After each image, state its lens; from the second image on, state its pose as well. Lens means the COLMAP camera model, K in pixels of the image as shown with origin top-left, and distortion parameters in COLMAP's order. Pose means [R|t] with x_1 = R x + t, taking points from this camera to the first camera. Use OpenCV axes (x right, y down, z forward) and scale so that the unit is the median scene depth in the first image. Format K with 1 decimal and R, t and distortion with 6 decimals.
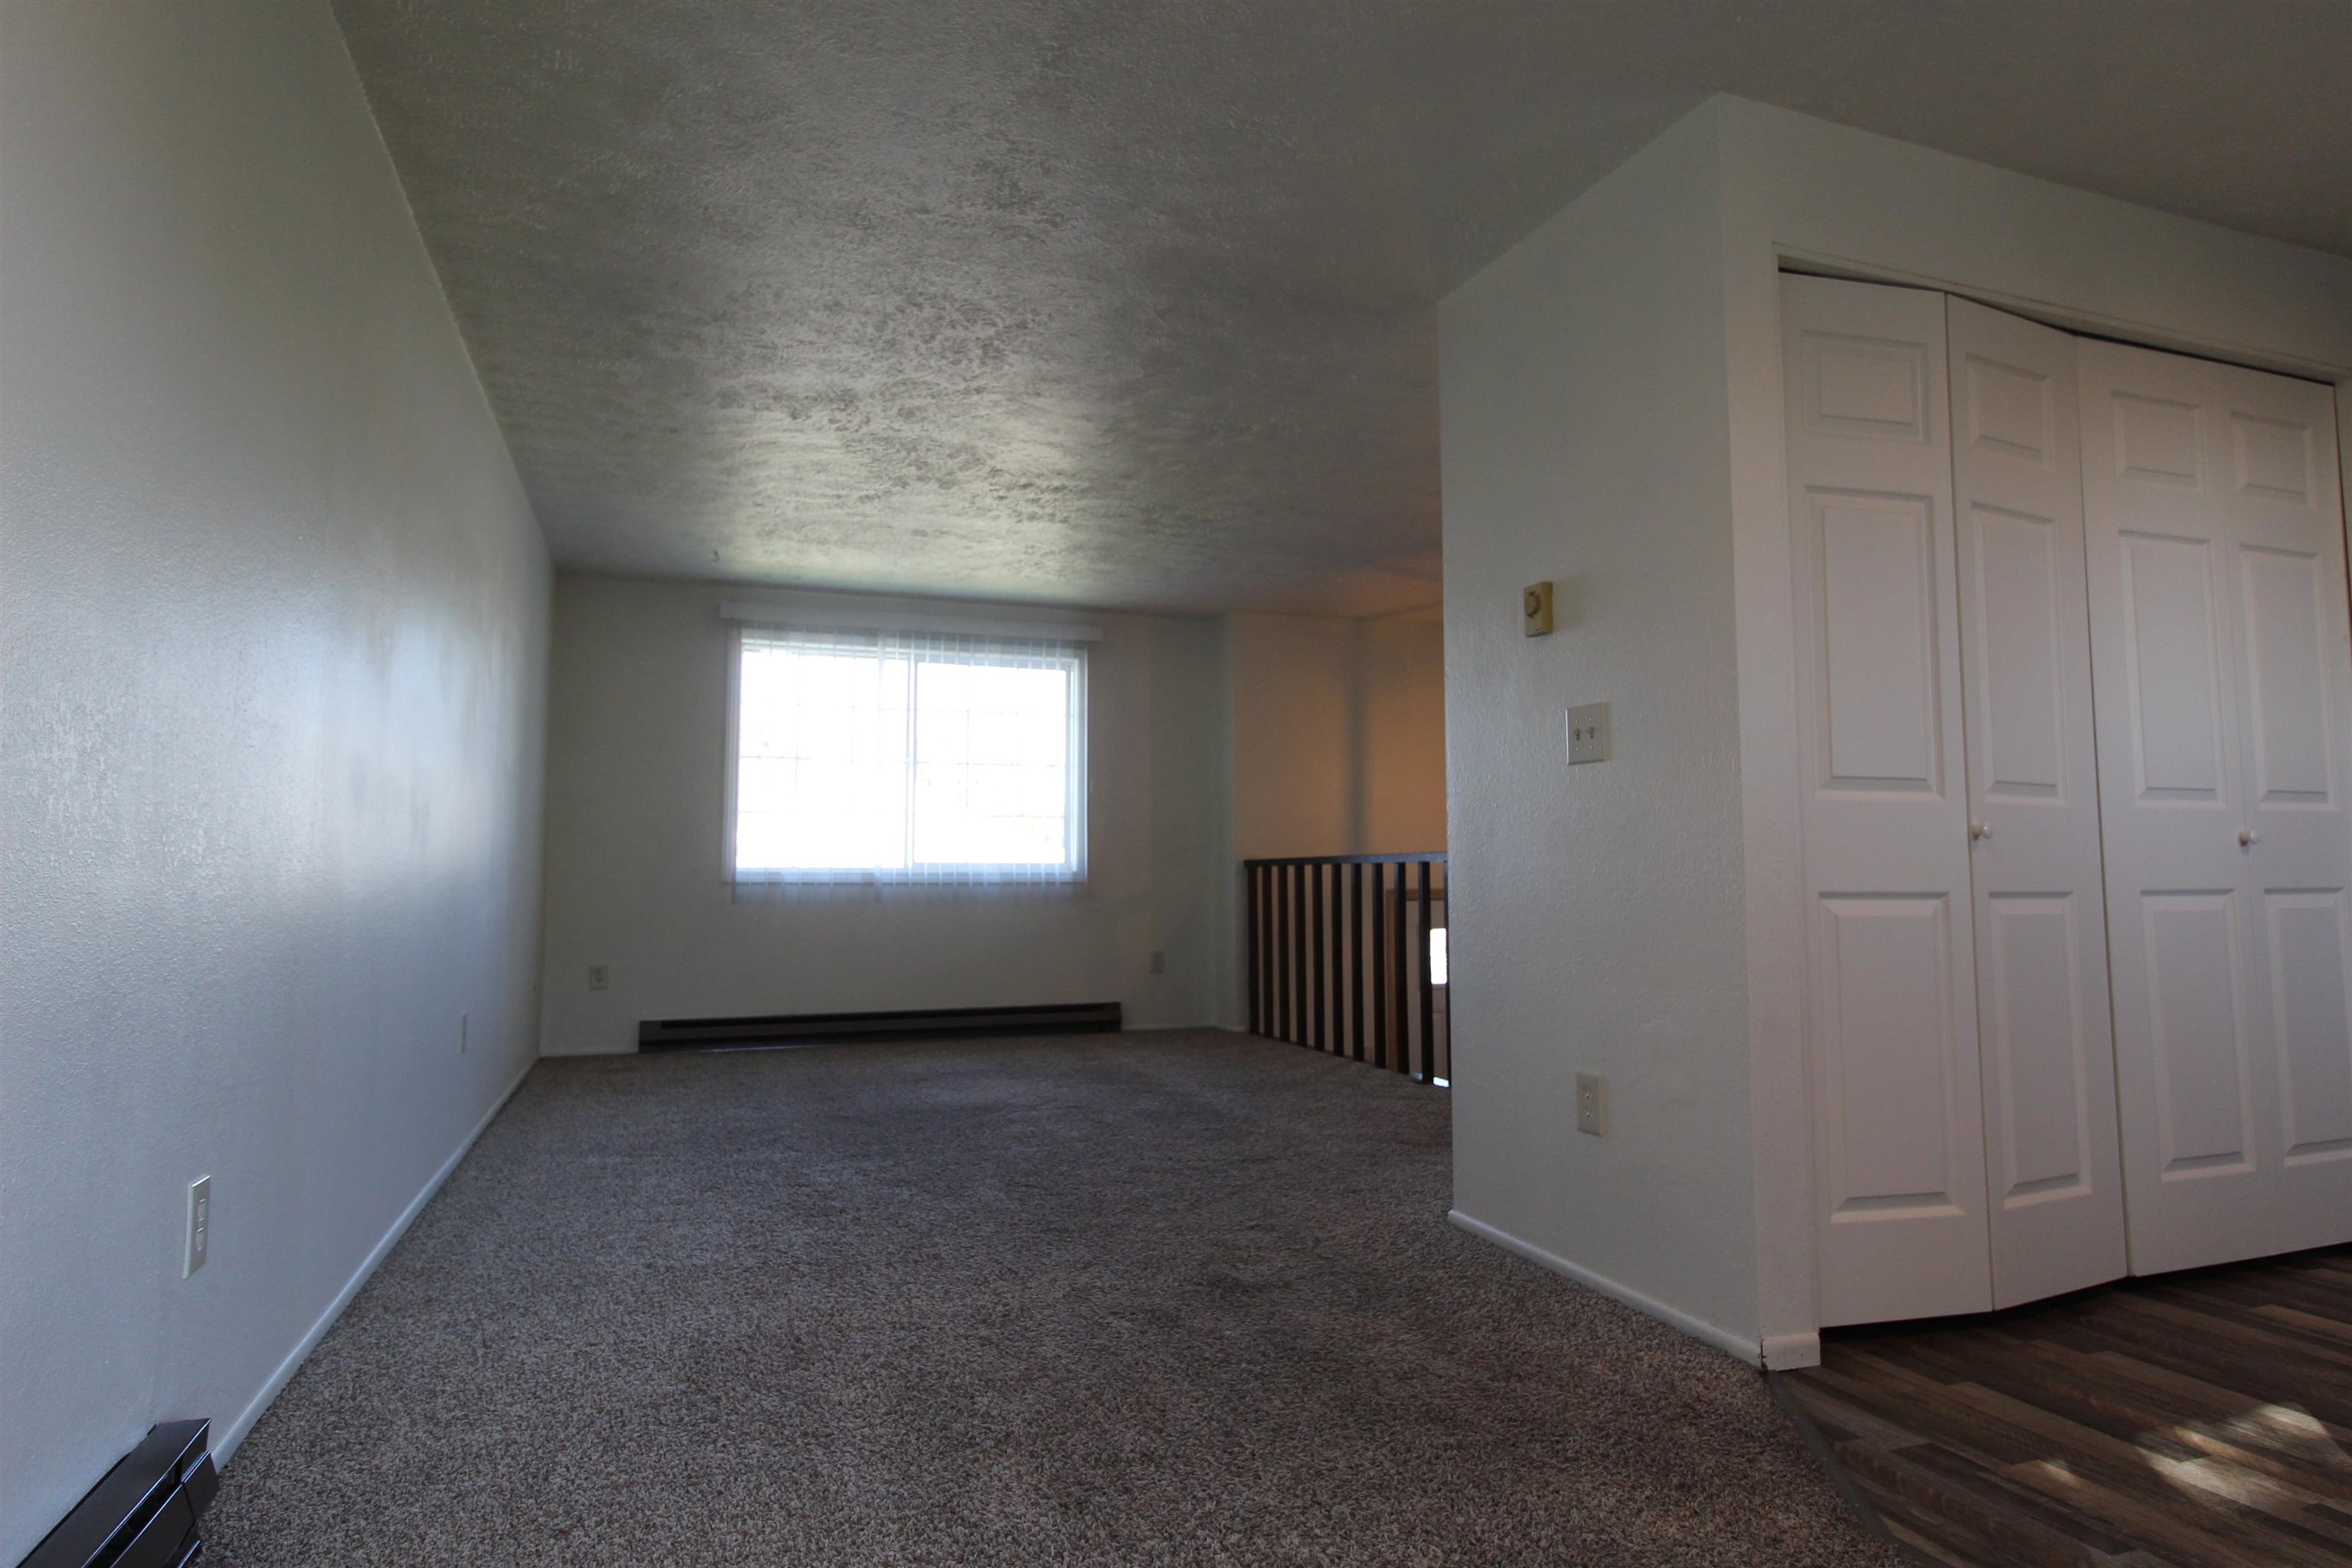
lens RADIAL K [[1350.7, 0, 1193.1], [0, 1350.7, 766.4], [0, 0, 1]] dist [0.008365, -0.012751]
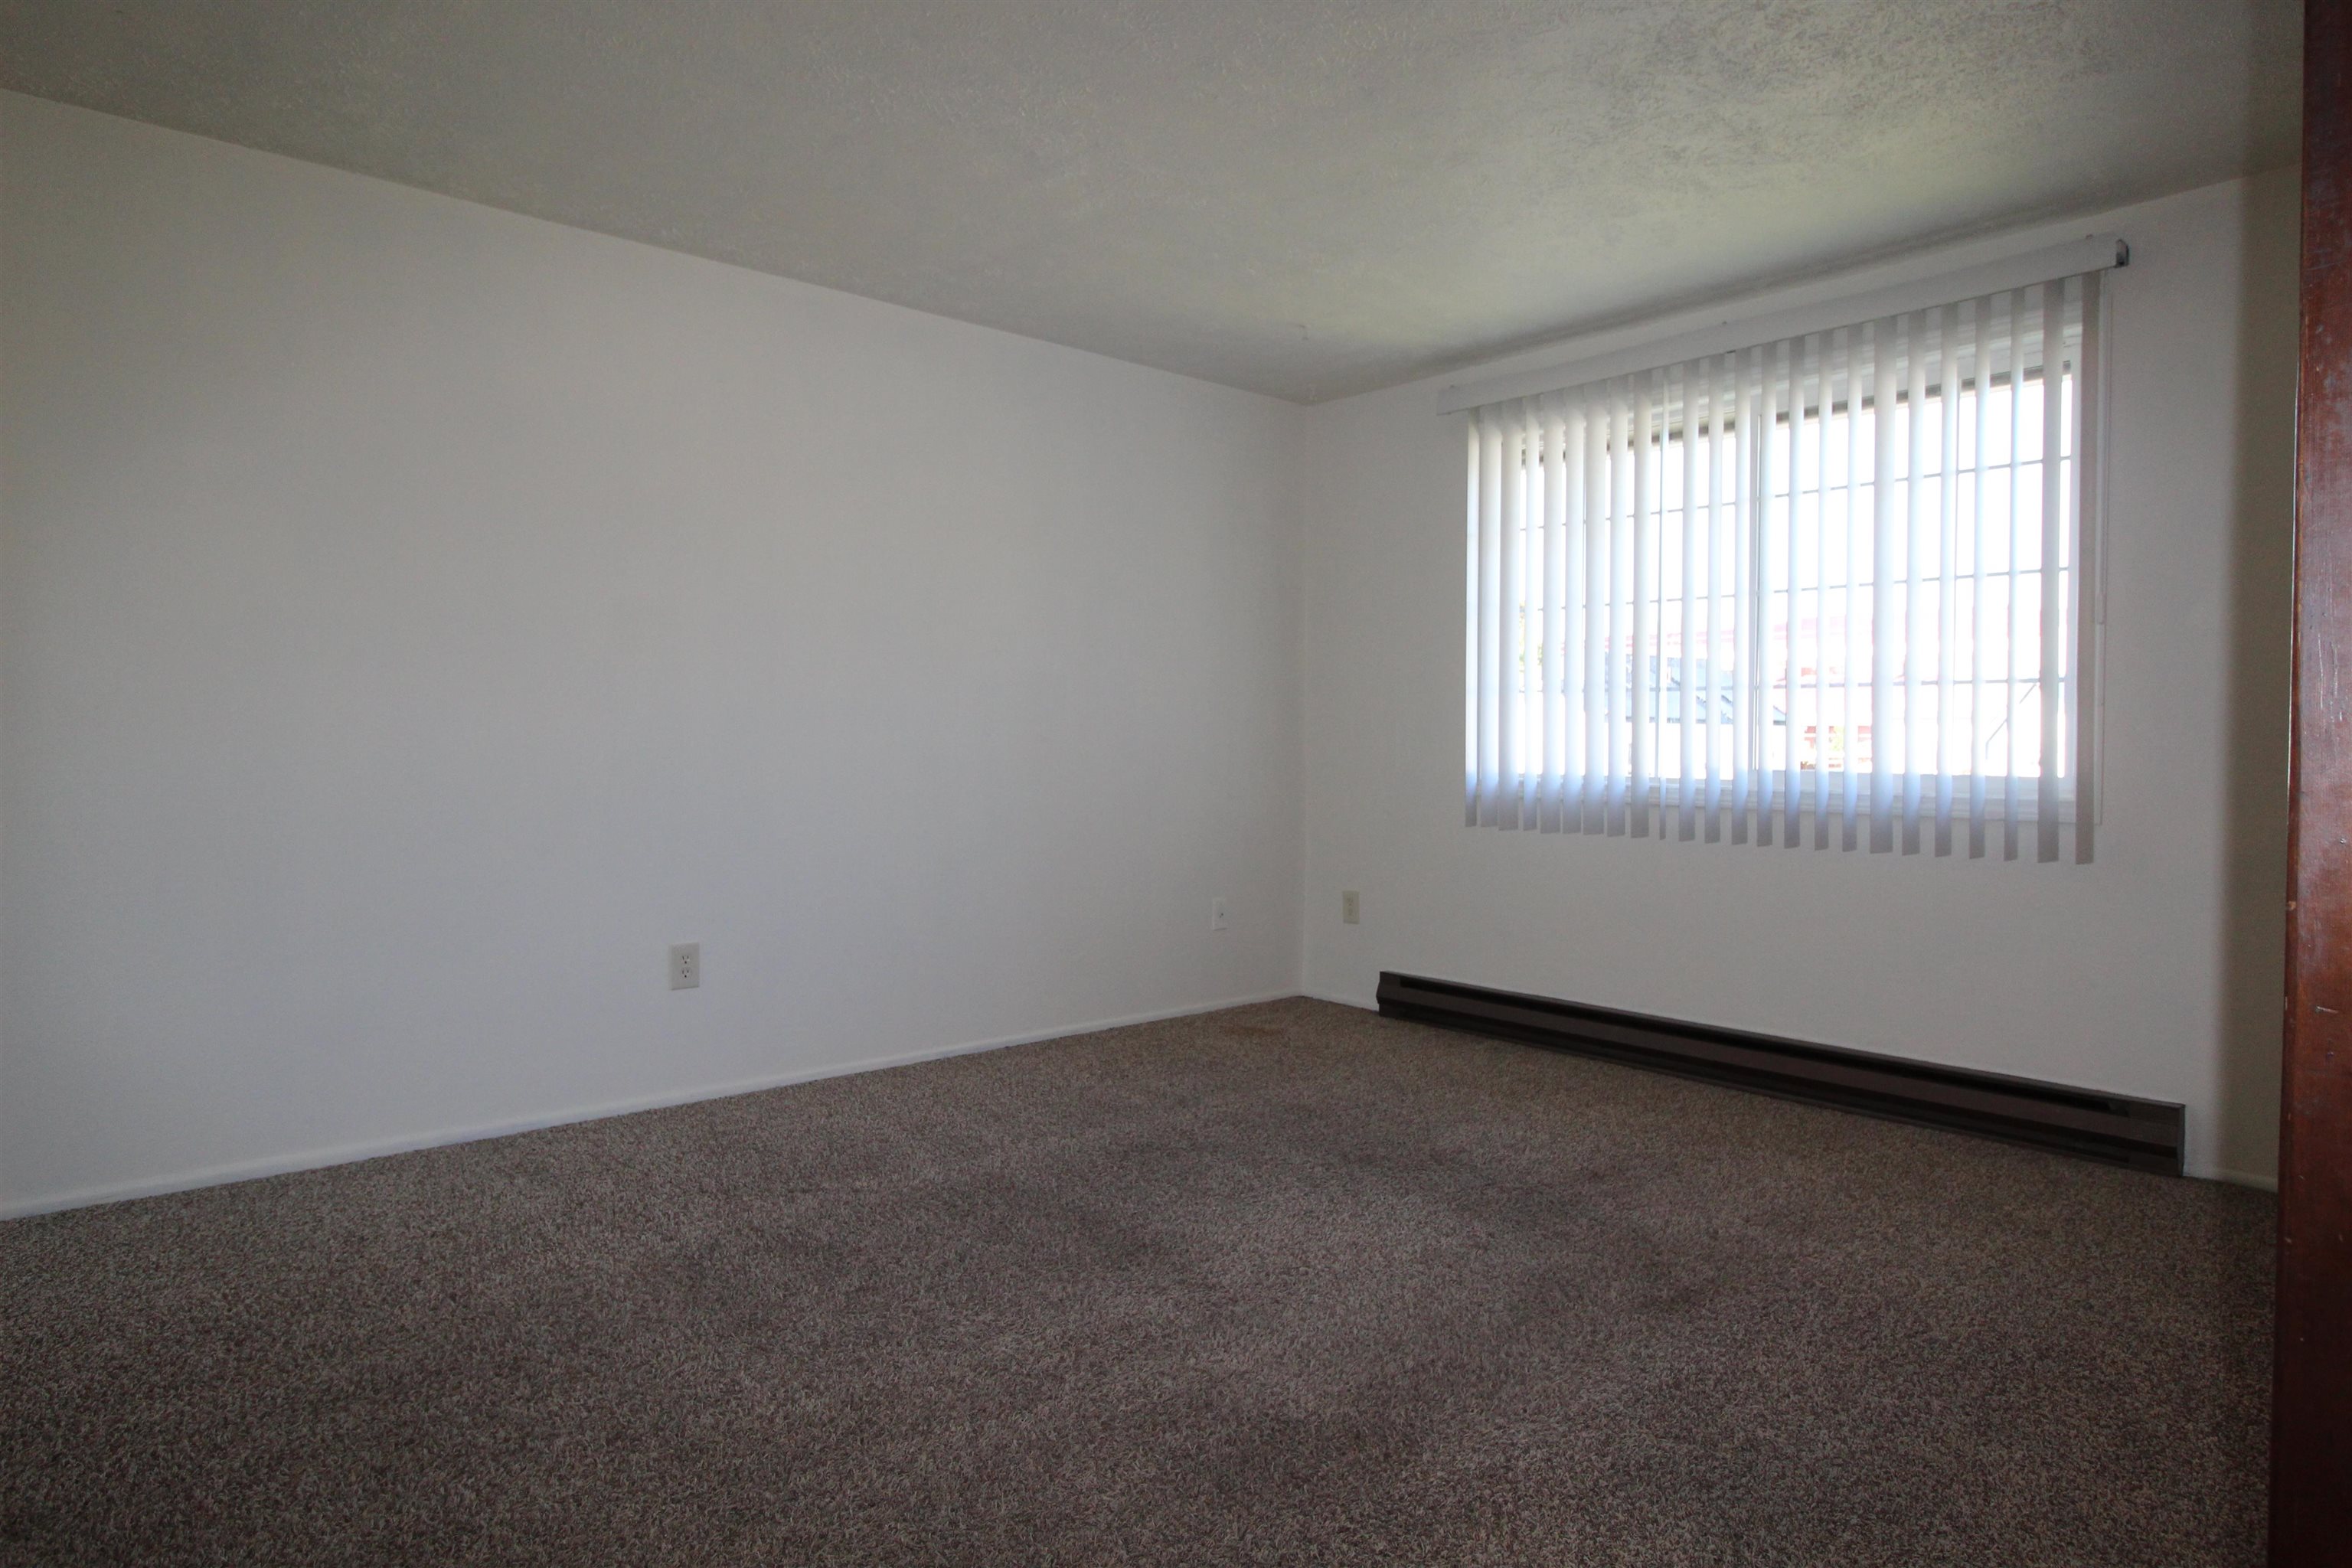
lens RADIAL K [[1350.7, 0, 1193.1], [0, 1350.7, 766.4], [0, 0, 1]] dist [0.008365, -0.012751]
pose [[0.353759, 0.028171, -0.934912, 0.247910], [0.071485, 0.995808, 0.057056, 0.020006], [0.932601, -0.087016, 0.350263, 0.596754]]
